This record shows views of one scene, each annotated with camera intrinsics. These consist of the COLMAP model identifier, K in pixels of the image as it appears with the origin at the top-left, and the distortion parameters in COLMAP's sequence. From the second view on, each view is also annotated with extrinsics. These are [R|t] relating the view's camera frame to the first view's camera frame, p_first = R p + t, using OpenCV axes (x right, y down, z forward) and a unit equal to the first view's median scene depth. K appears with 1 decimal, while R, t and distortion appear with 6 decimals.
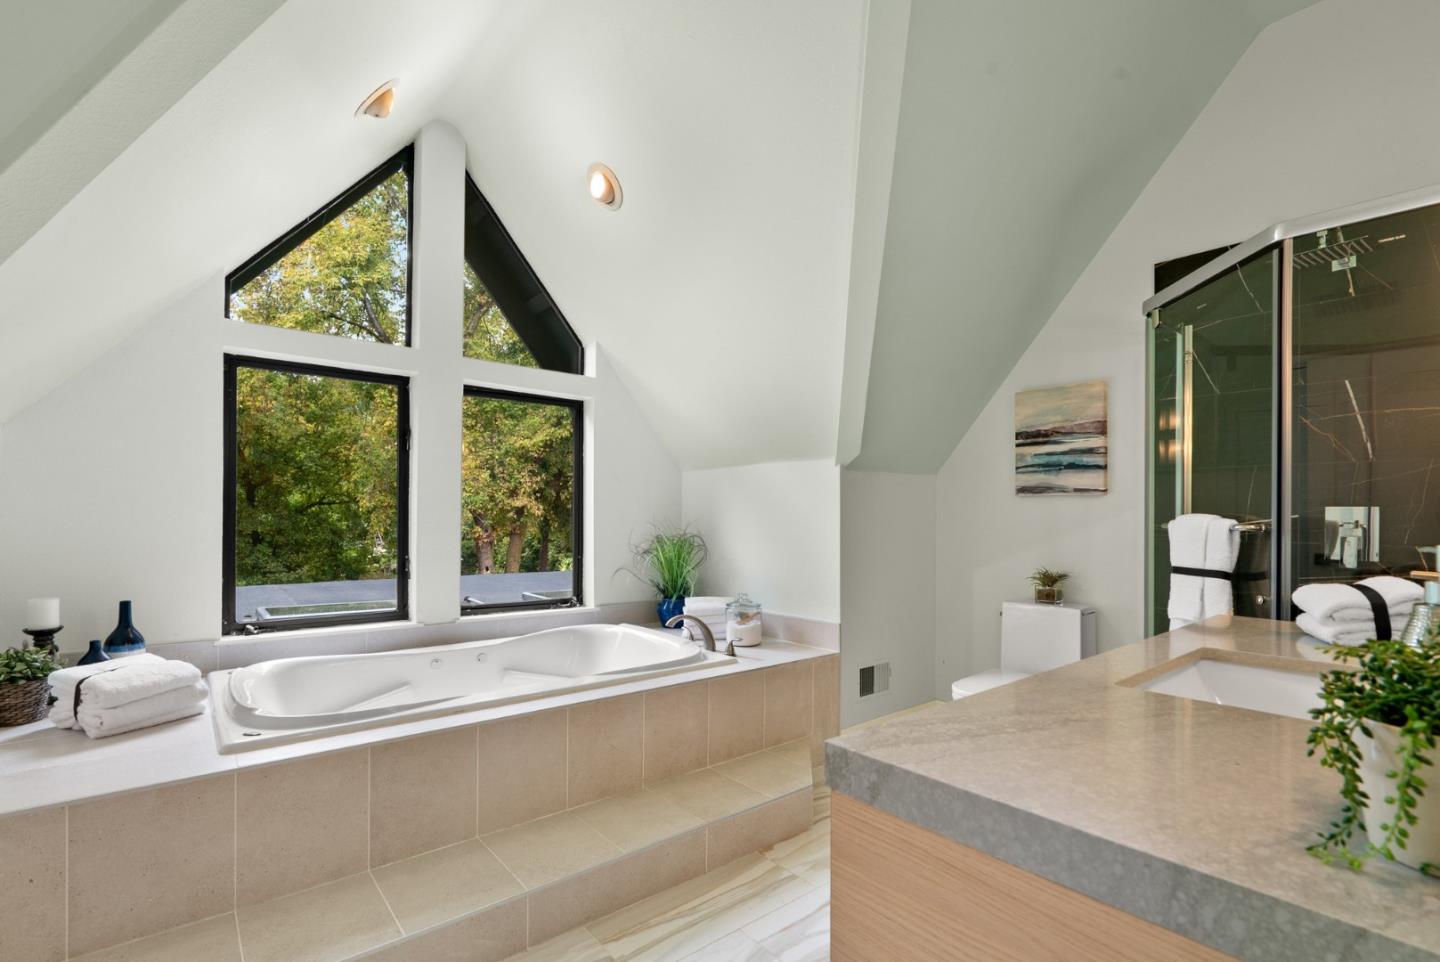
lens RADIAL K [[670.7, 0, 727.5], [0, 670.7, 494.2], [0, 0, 1]] dist [-0.002574, -0.000499]
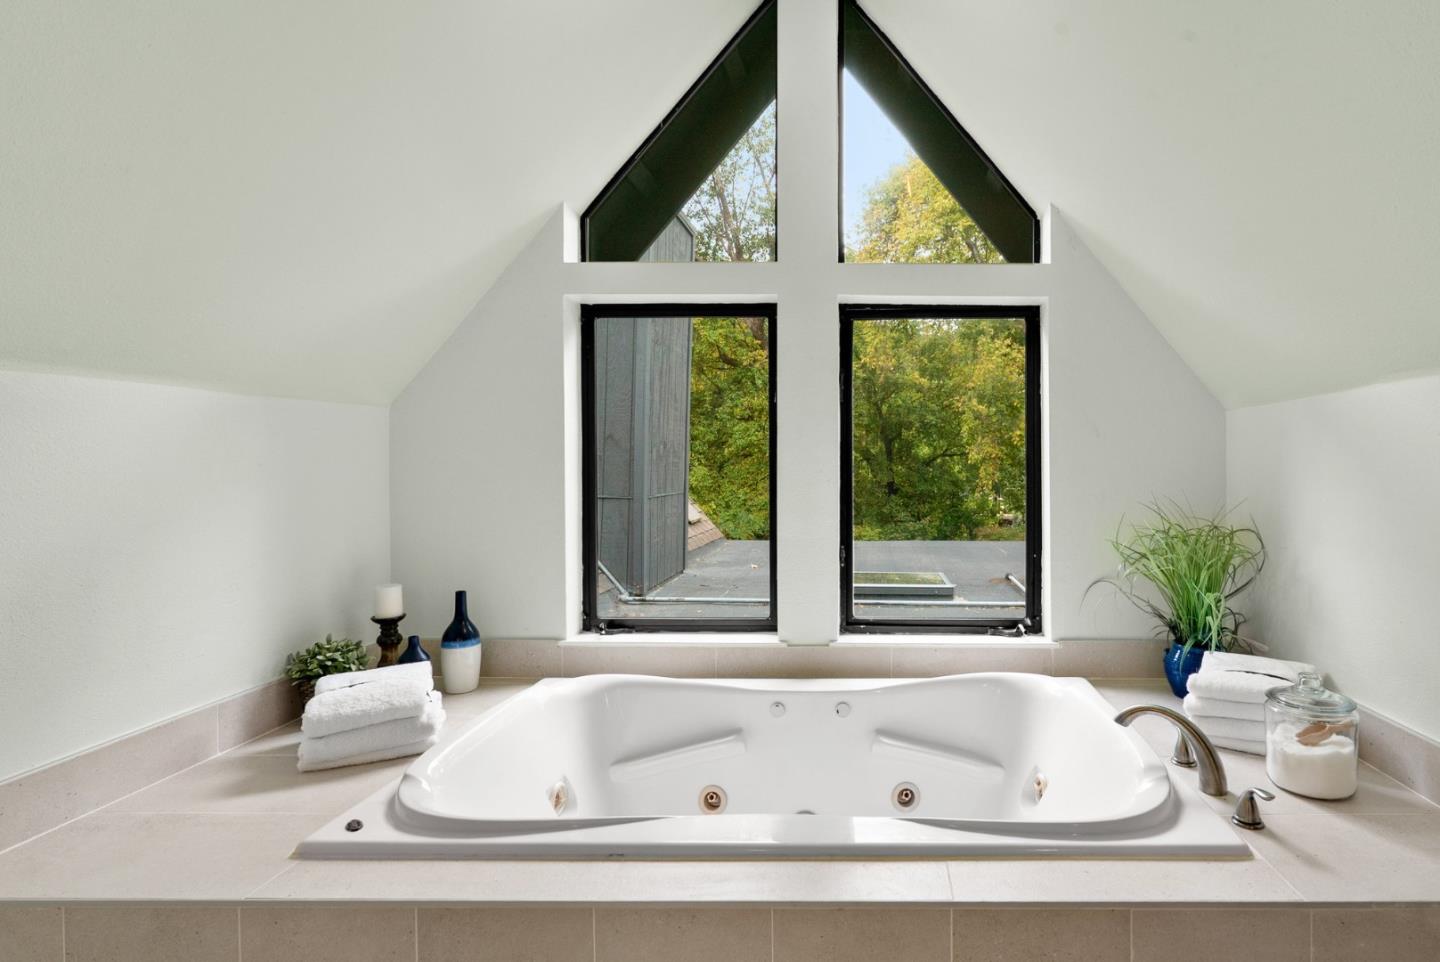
lens RADIAL K [[835.2, 0, 720.0], [0, 835.2, 481.0], [0, 0, 1]] dist [-0.002400, 0.000817]
pose [[0.769206, -0.005060, -0.638981, 0.064850], [0.028345, 0.999255, 0.026209, -0.005898], [0.638372, -0.038272, 0.768776, 0.272199]]
